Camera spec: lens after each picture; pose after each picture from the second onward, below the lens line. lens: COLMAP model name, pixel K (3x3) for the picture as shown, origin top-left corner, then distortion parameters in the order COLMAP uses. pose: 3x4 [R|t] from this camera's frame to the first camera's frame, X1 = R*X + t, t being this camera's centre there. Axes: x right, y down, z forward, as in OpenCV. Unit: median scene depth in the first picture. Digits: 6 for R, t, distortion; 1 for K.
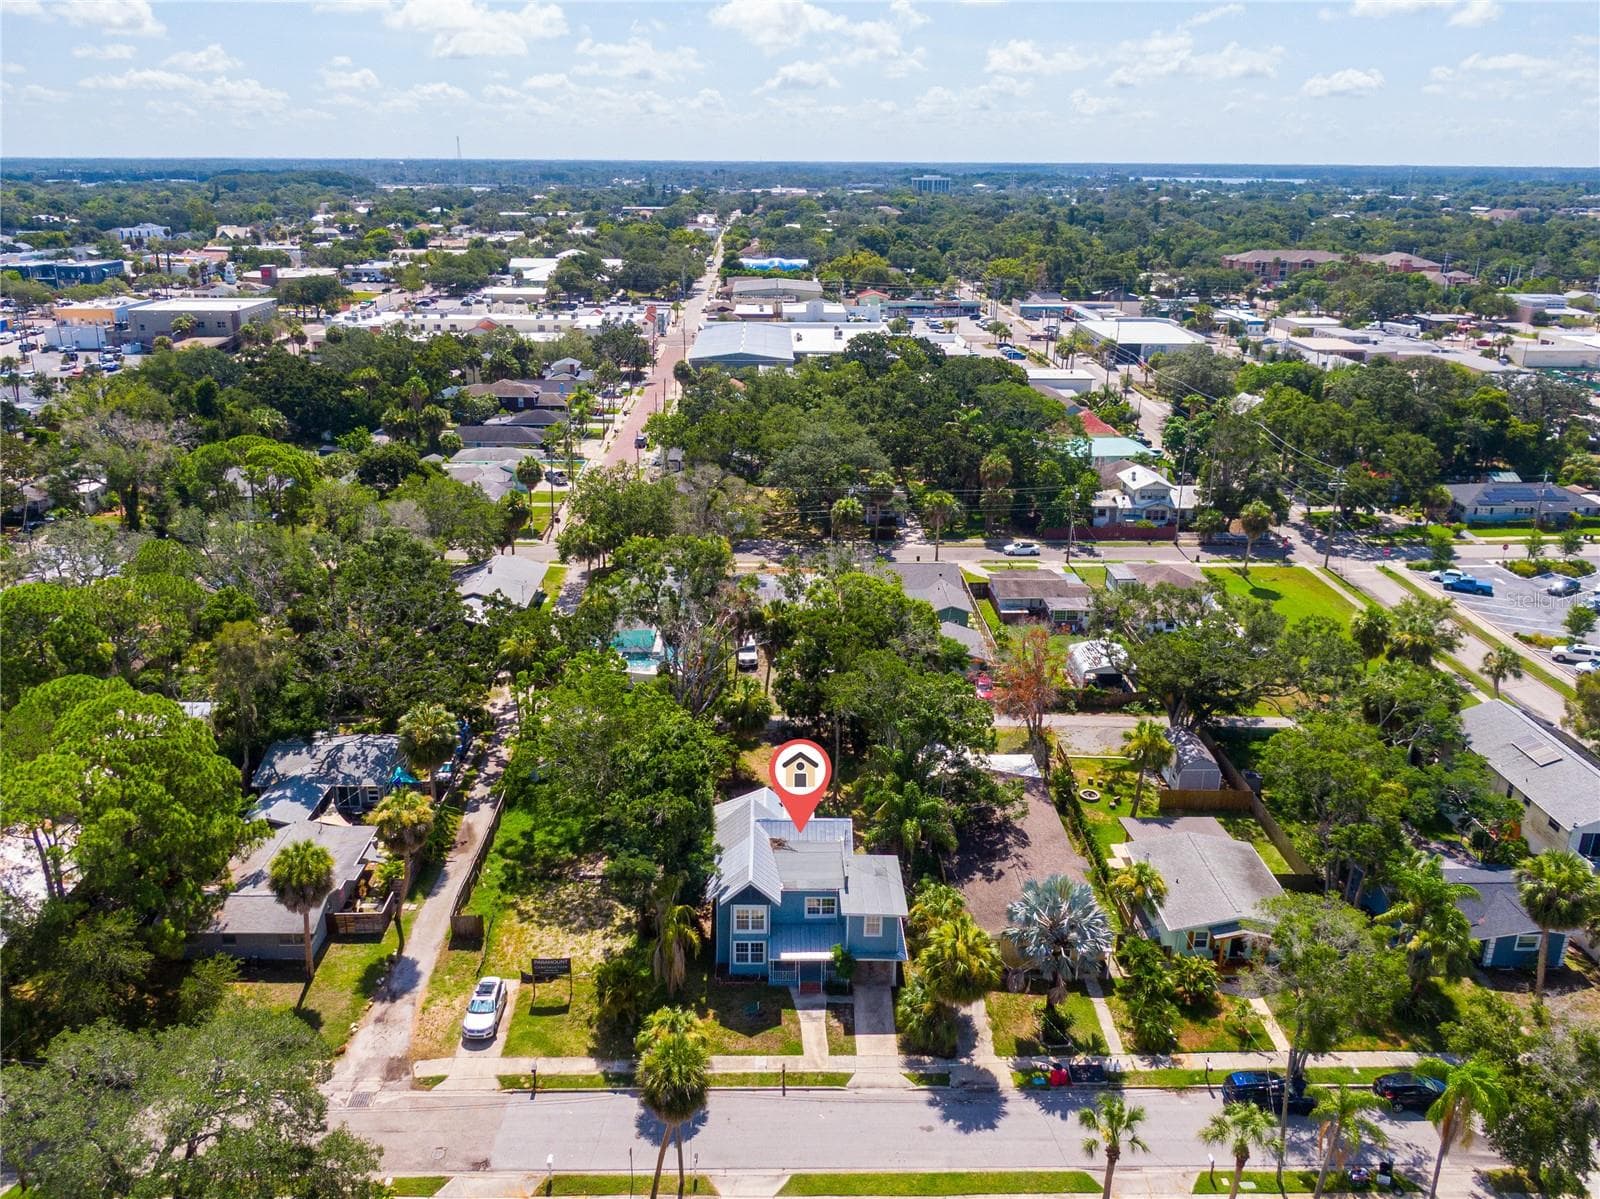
lens RADIAL K [[1222.8, 0, 772.5], [0, 1222.8, 595.0], [0, 0, 1]] dist [0.044286, -0.075033]
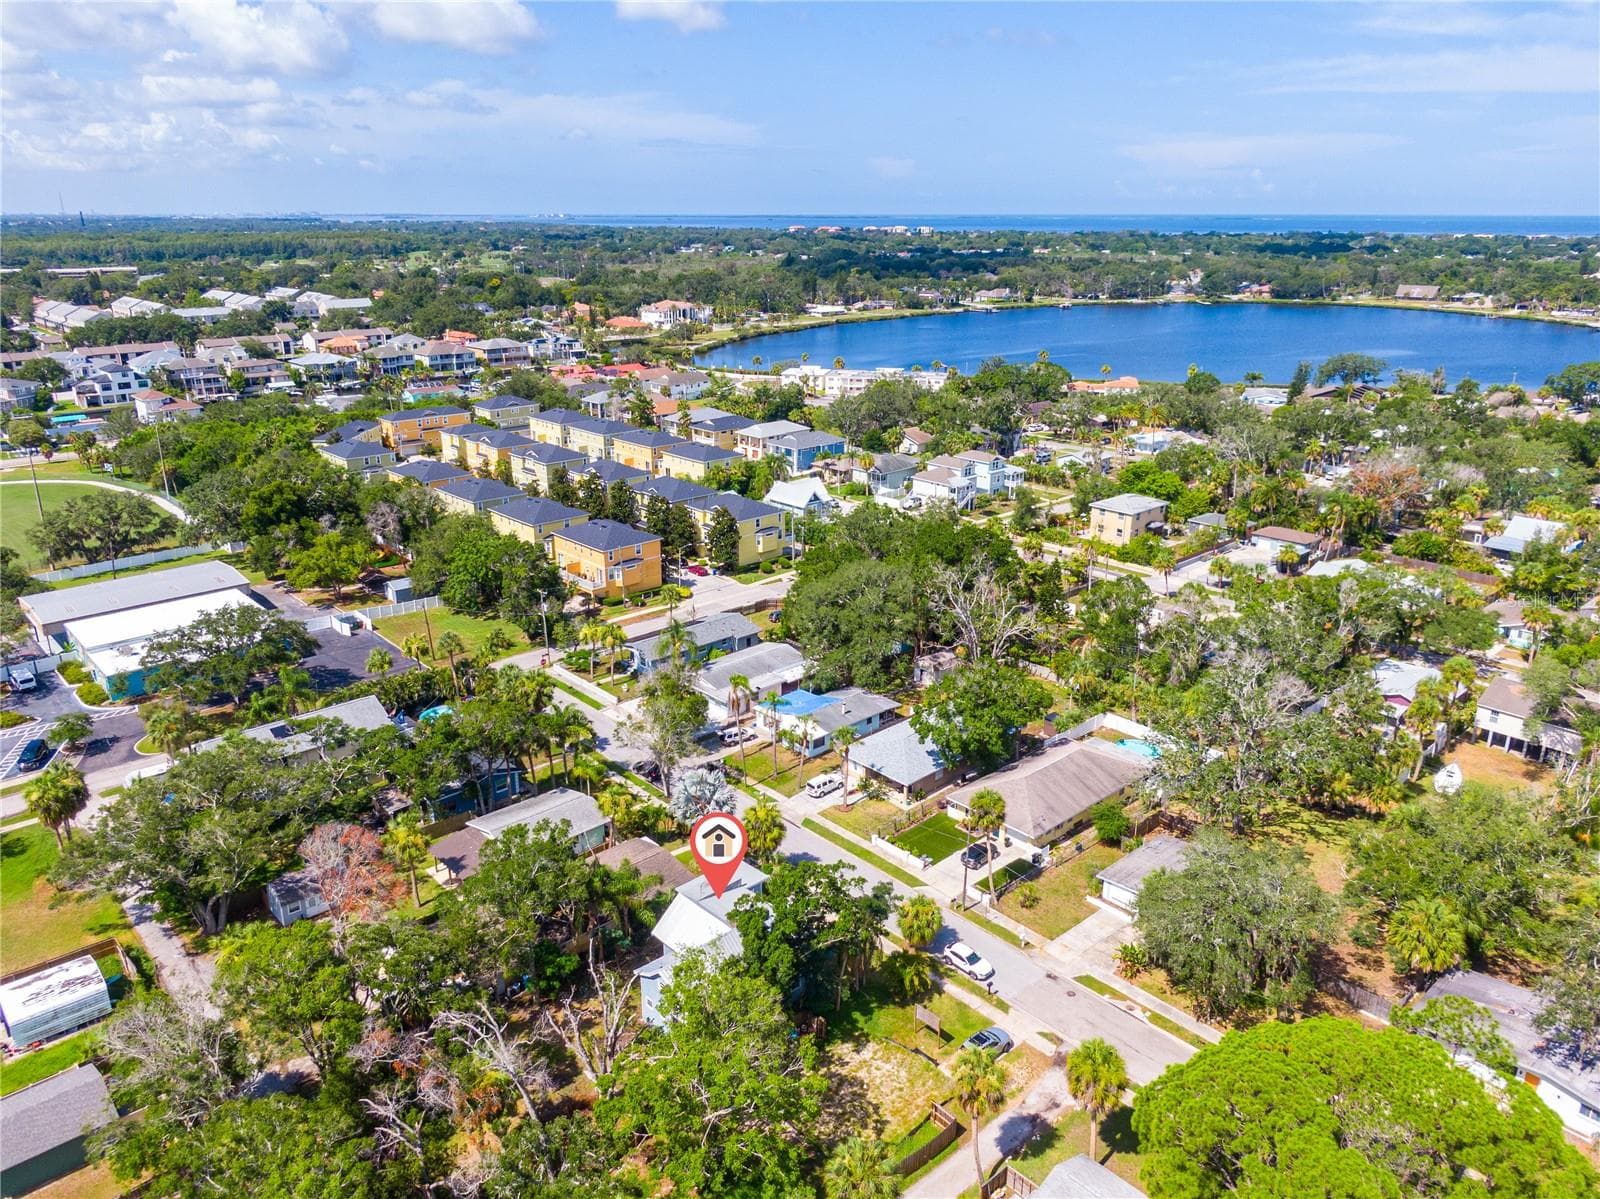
lens RADIAL K [[1138.9, 0, 800.0], [0, 1138.9, 599.5], [0, 0, 1]] dist [0.033195, -0.059477]
pose [[-0.667785, -0.245879, 0.702572, -0.790245], [0.246454, 0.817595, 0.520384, -0.652703], [-0.702370, 0.520656, -0.485380, 1.432443]]
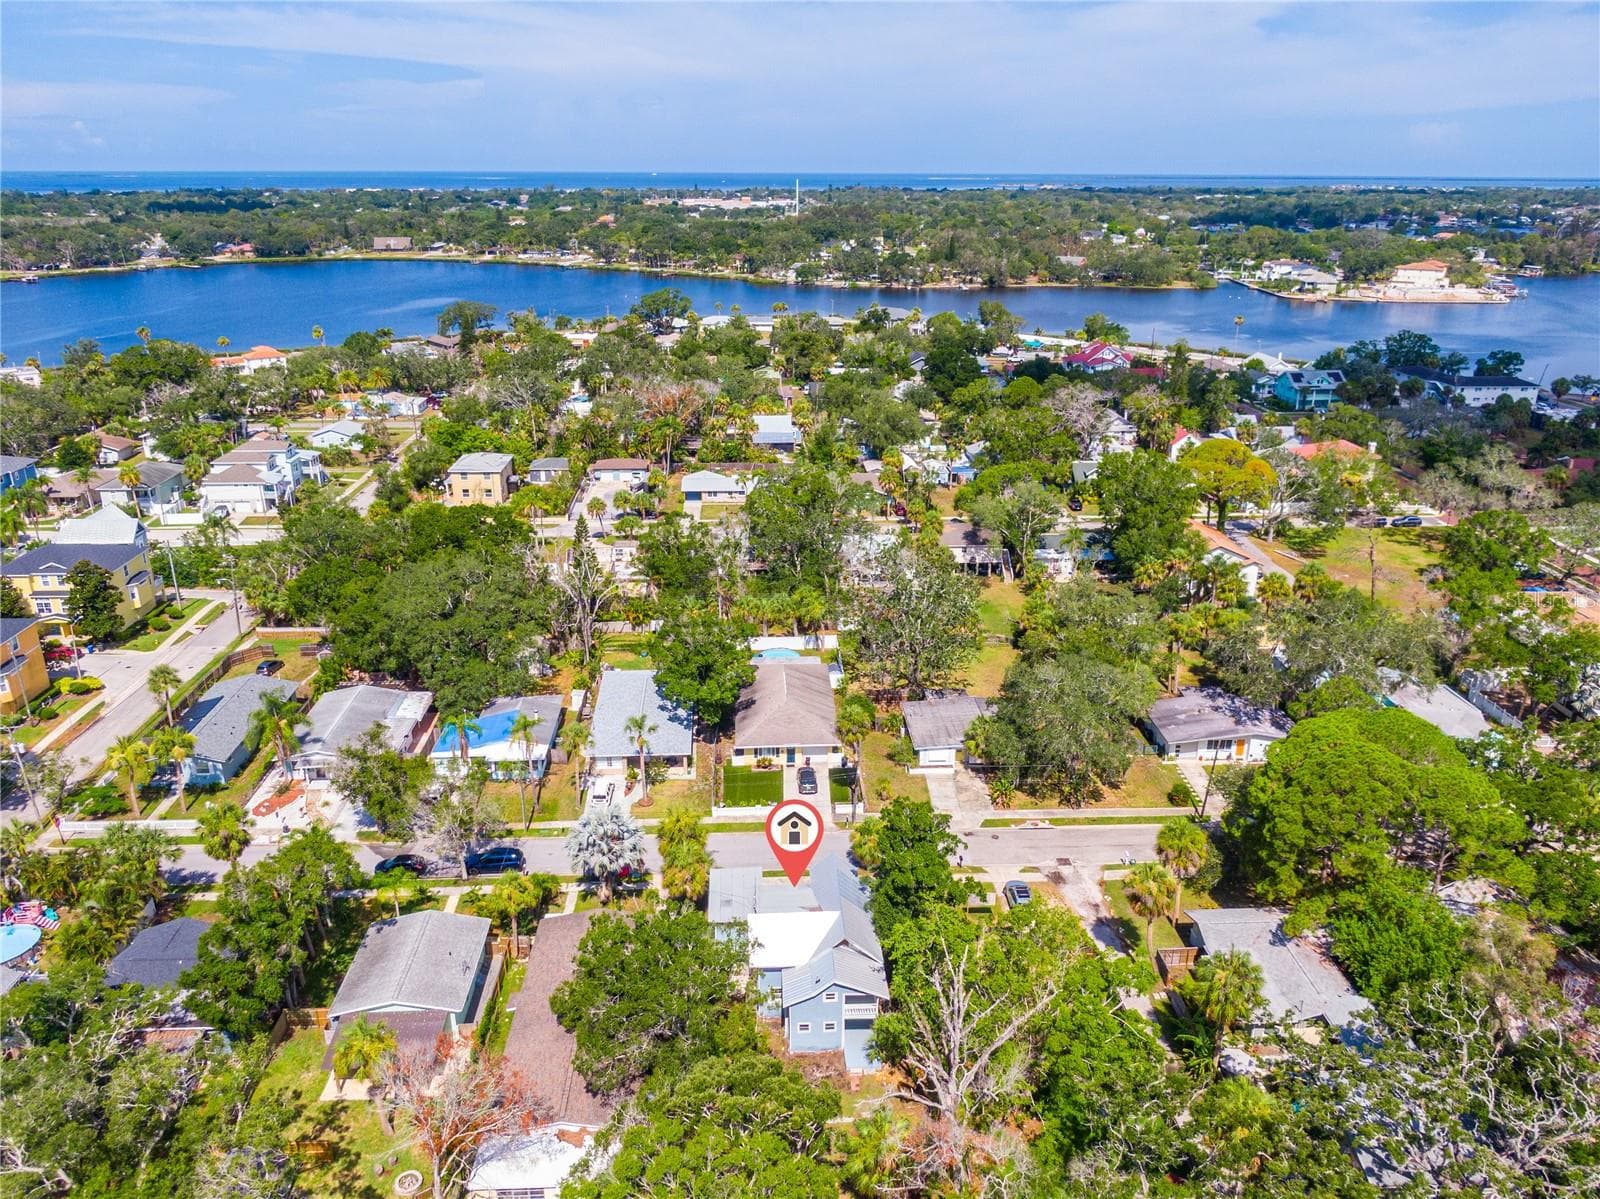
lens RADIAL K [[1156.9, 0, 800.0], [0, 1156.9, 599.5], [0, 0, 1]] dist [0.029508, -0.050396]
pose [[-0.999112, 0.005714, -0.041741, 0.080864], [-0.022478, 0.765666, 0.642845, -0.744189], [0.035633, 0.643213, -0.764858, 1.758129]]
